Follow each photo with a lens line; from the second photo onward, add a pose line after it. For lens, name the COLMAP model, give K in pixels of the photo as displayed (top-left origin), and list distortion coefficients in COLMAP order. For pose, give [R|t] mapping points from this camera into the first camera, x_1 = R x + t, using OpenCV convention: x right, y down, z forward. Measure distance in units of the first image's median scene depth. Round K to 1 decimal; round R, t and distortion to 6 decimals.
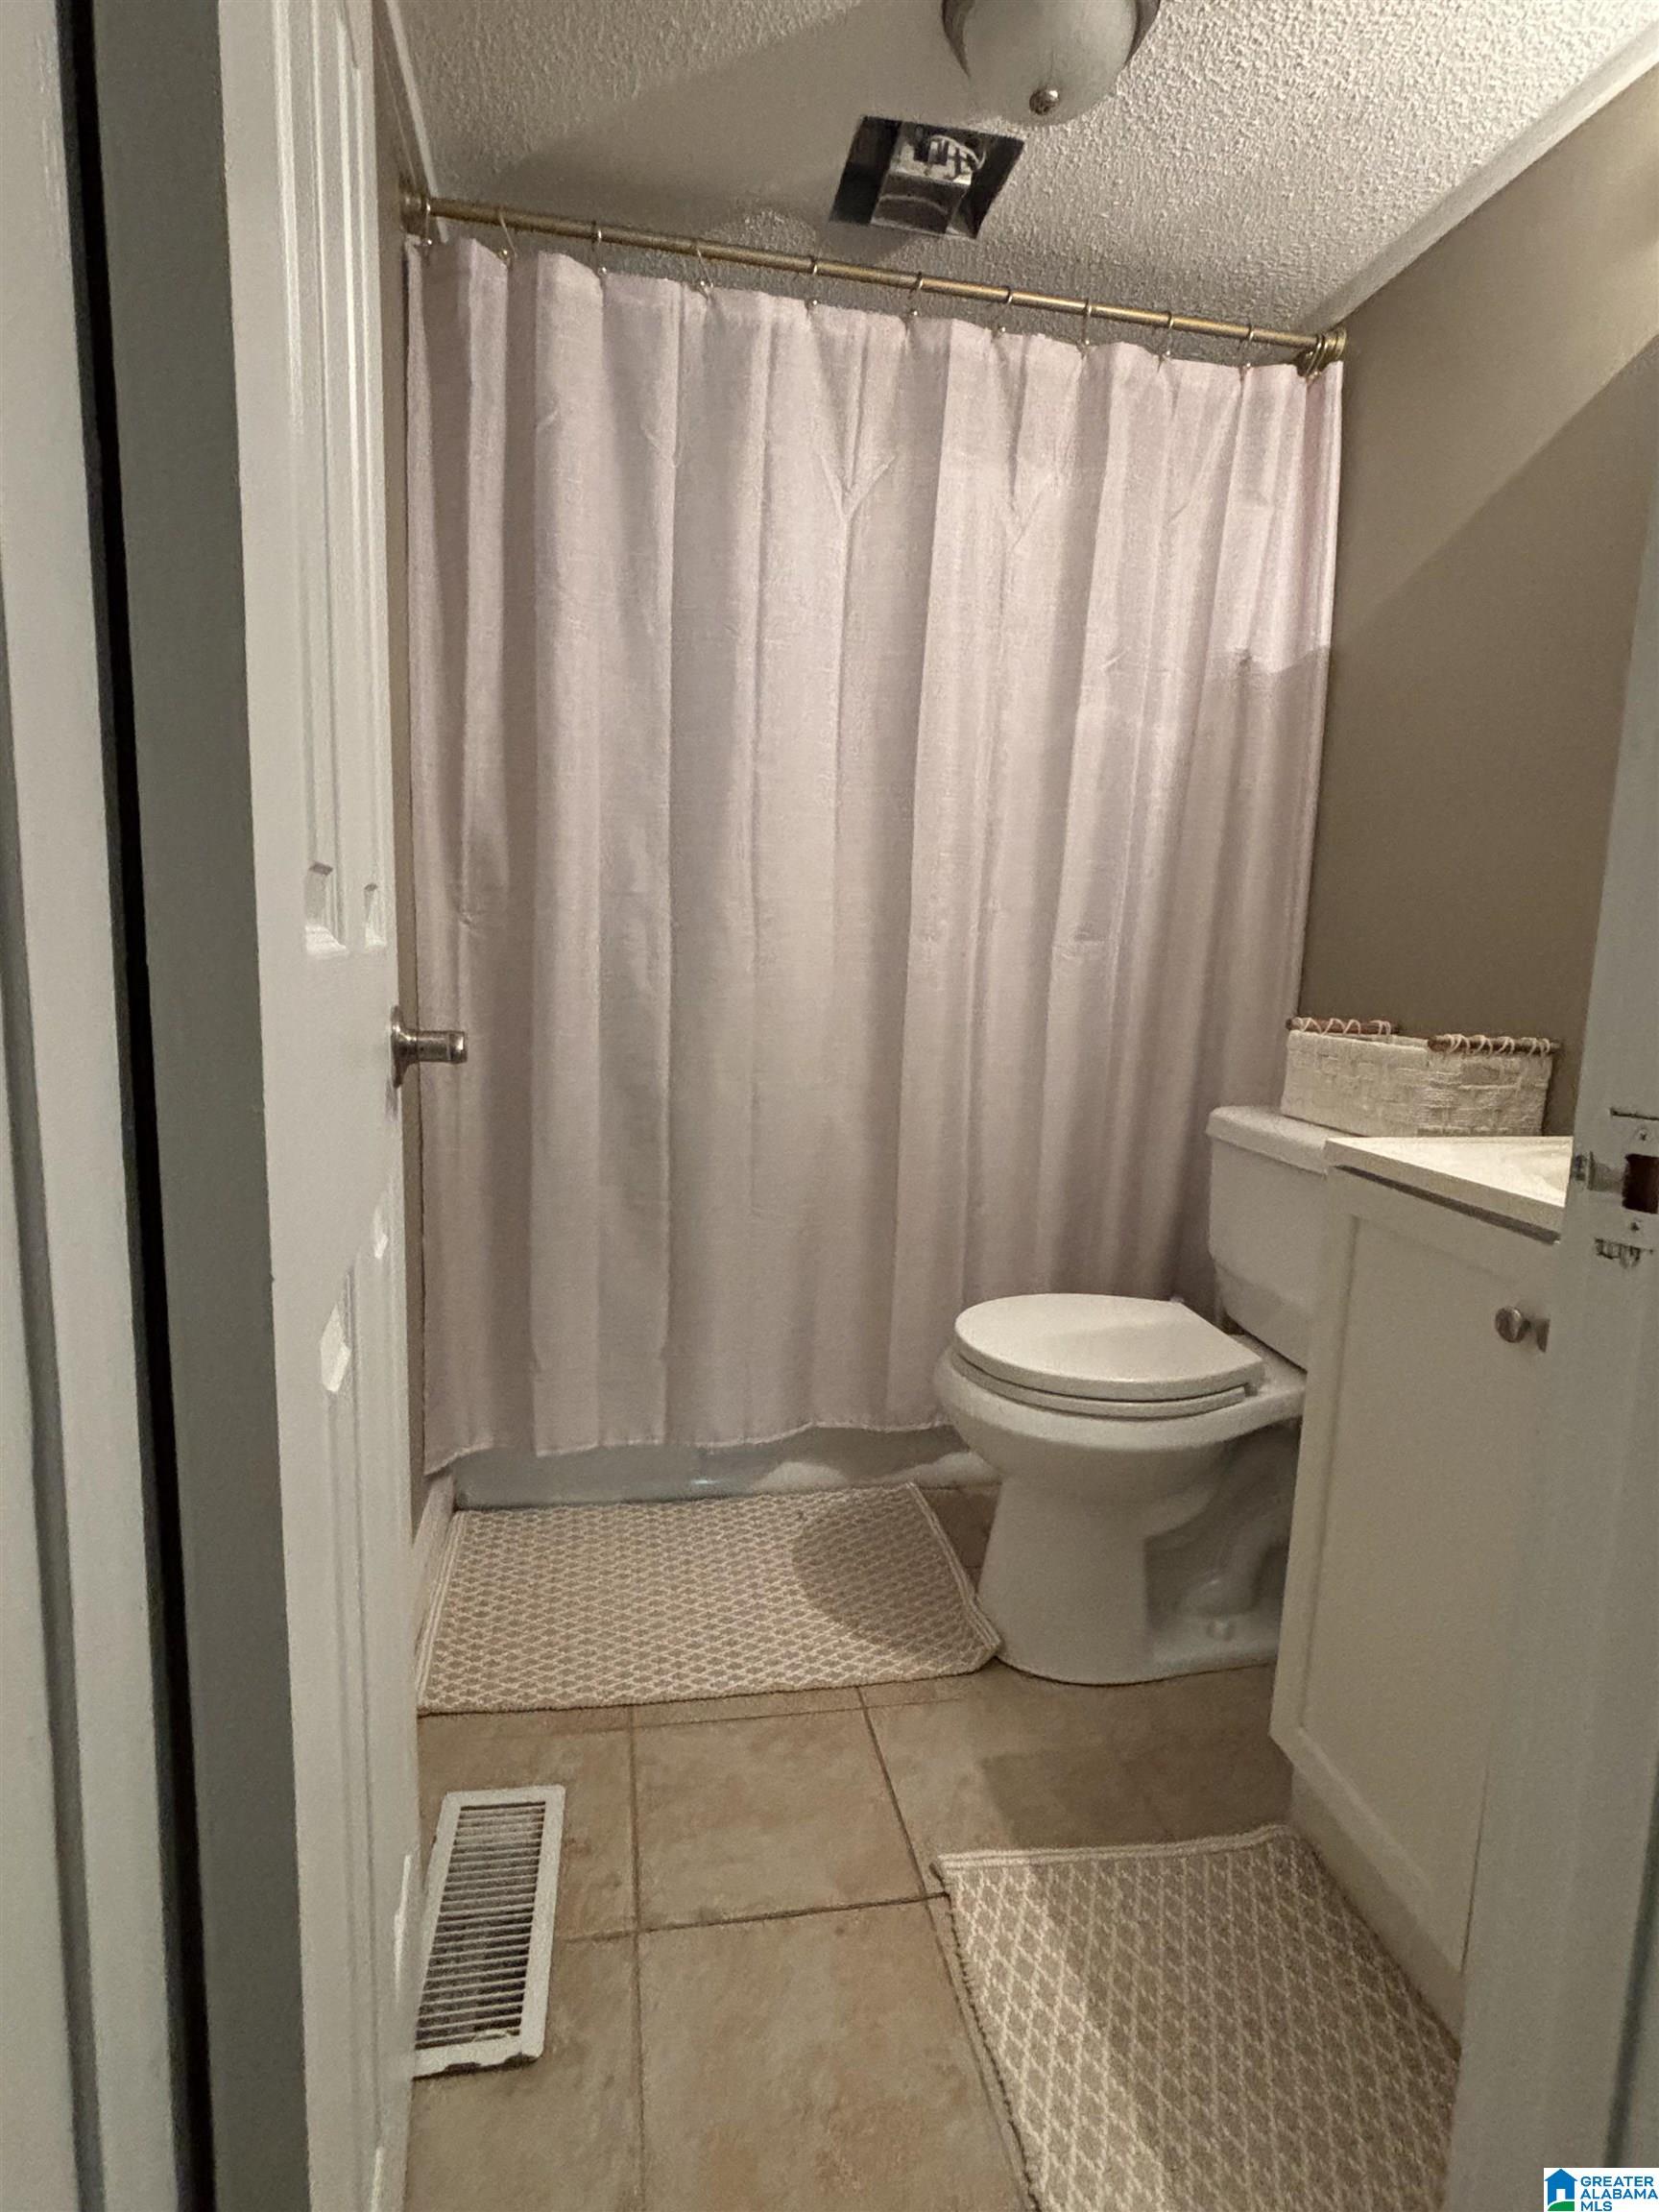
lens RADIAL K [[1129.3, 0, 831.7], [0, 1129.3, 1095.1], [0, 0, 1]] dist [-0.001666, -0.000150]
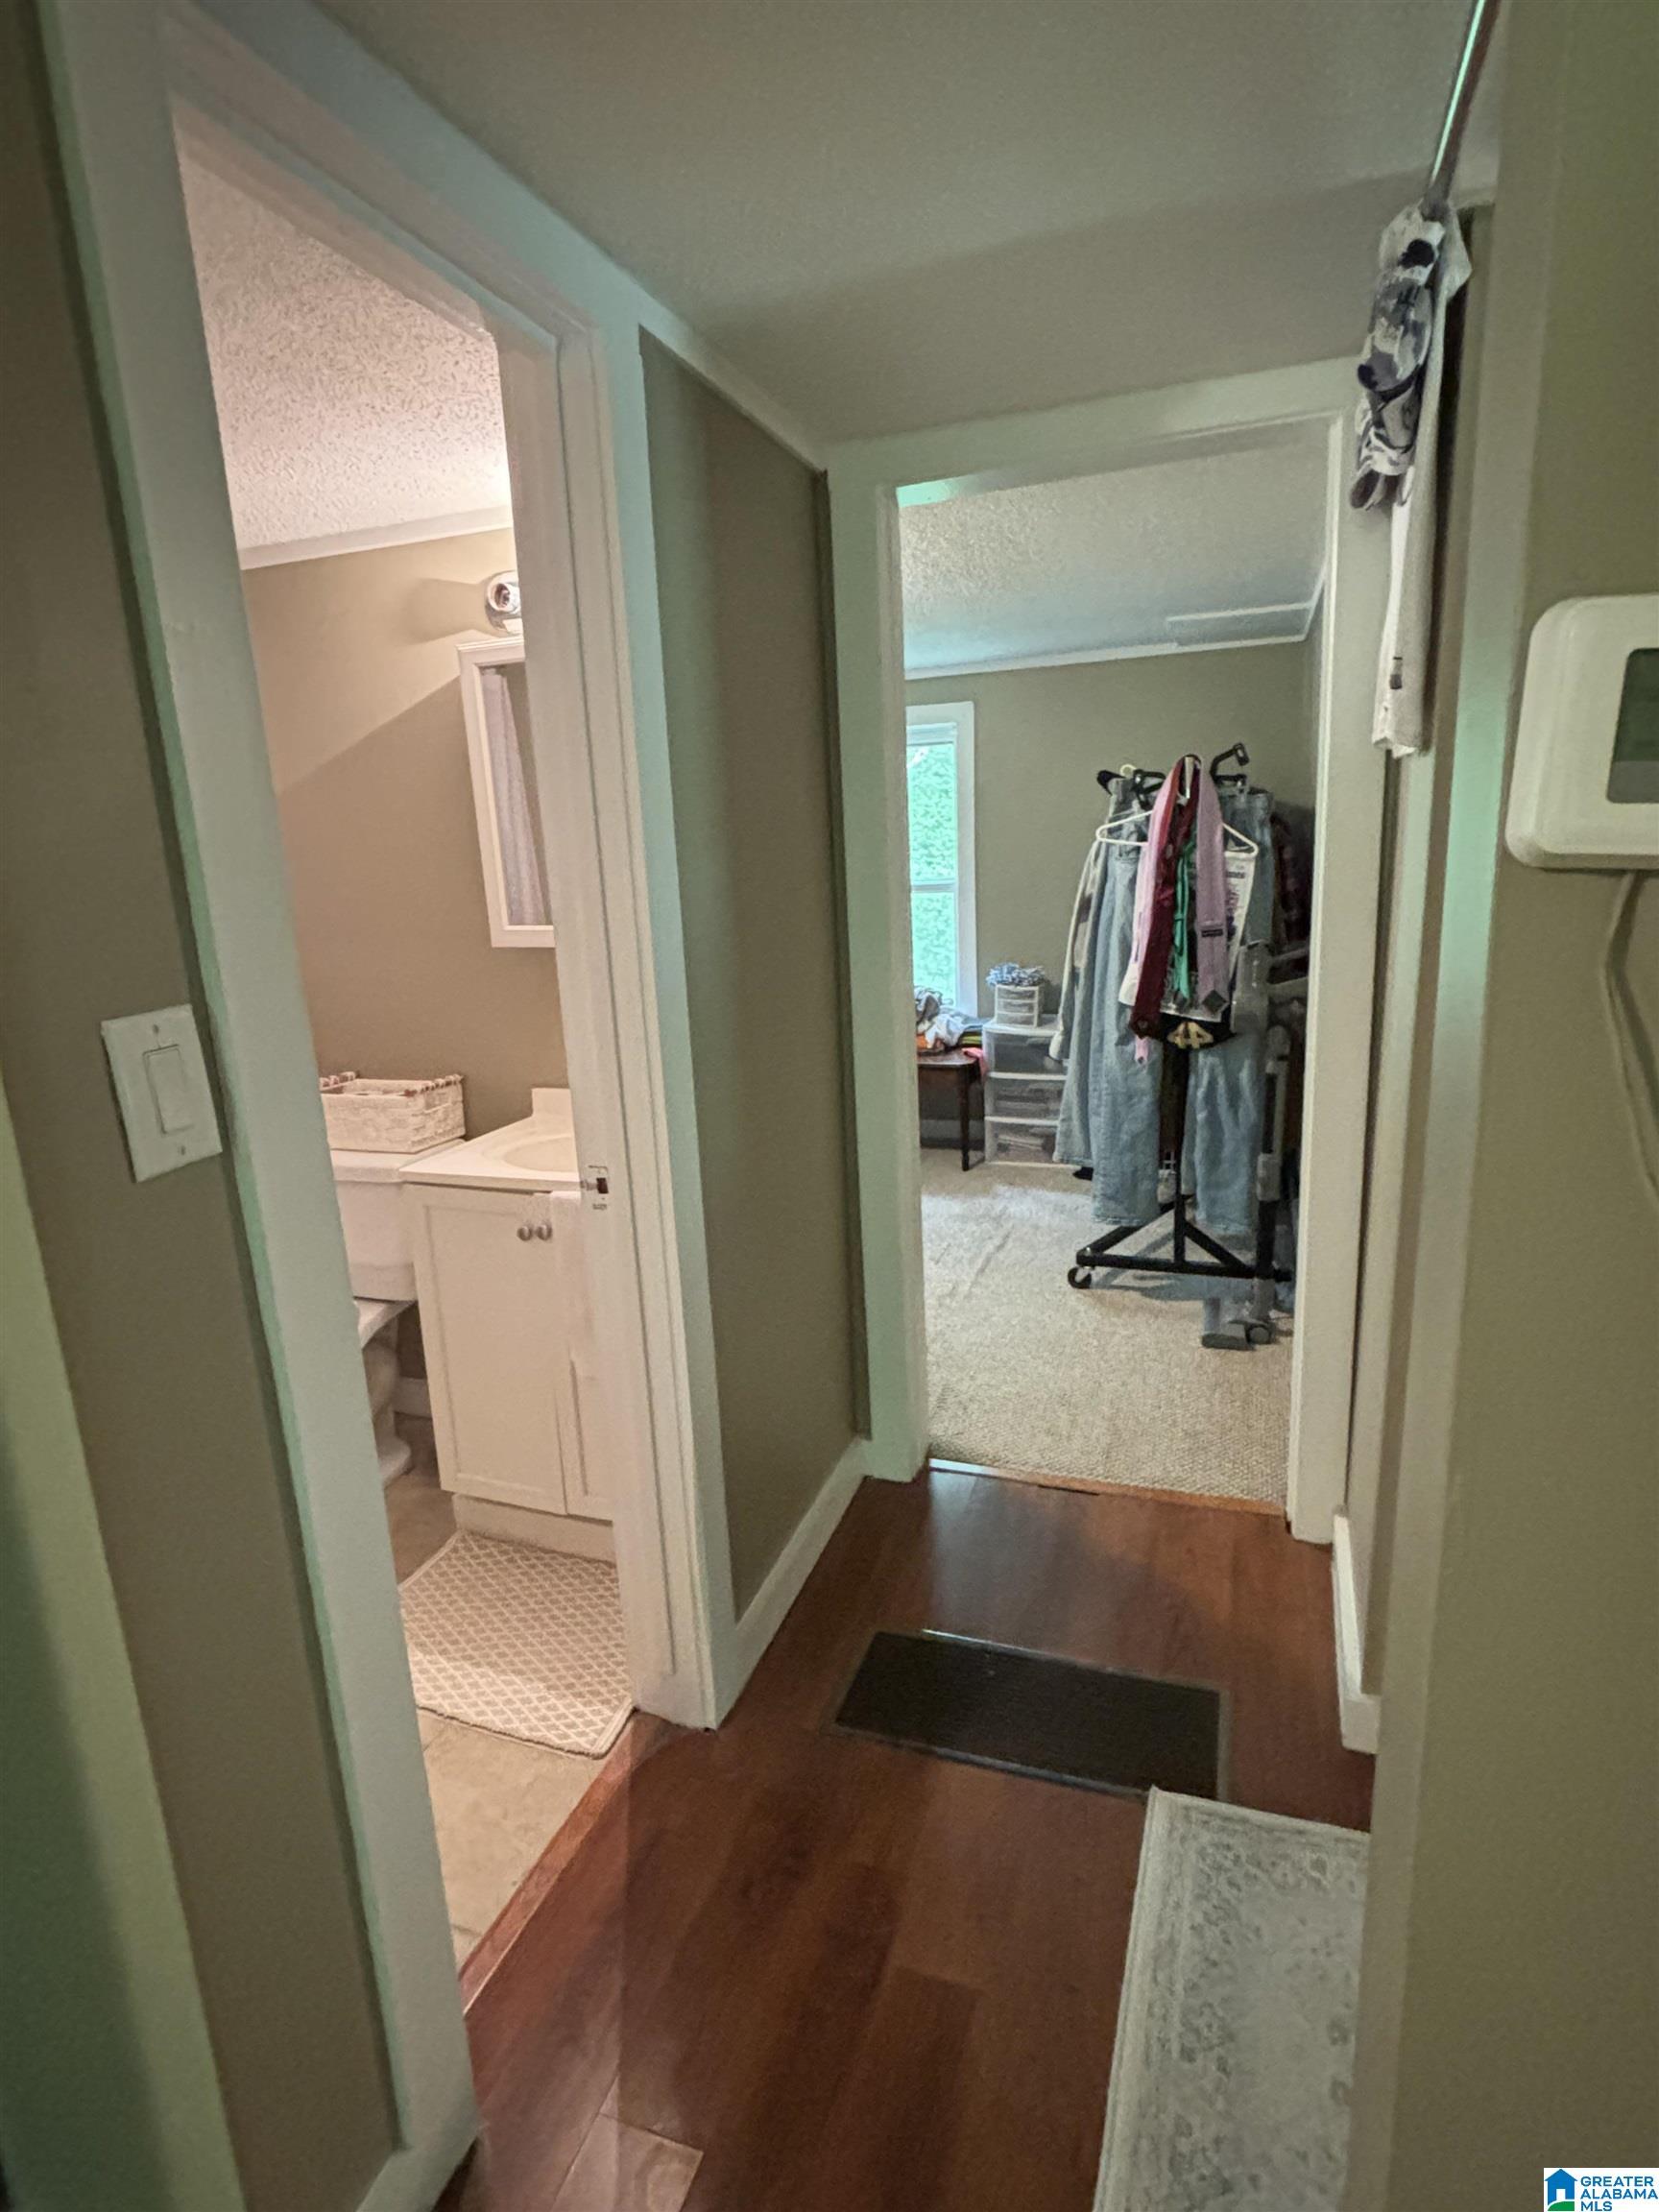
lens RADIAL K [[1129.3, 0, 836.2], [0, 1129.3, 1110.2], [0, 0, 1]] dist [-0.001666, -0.000150]
pose [[0.510989, -0.248759, 0.822806, -0.568987], [0.180004, 0.966954, 0.180551, -0.214822], [-0.840529, 0.055849, 0.538880, -0.493368]]
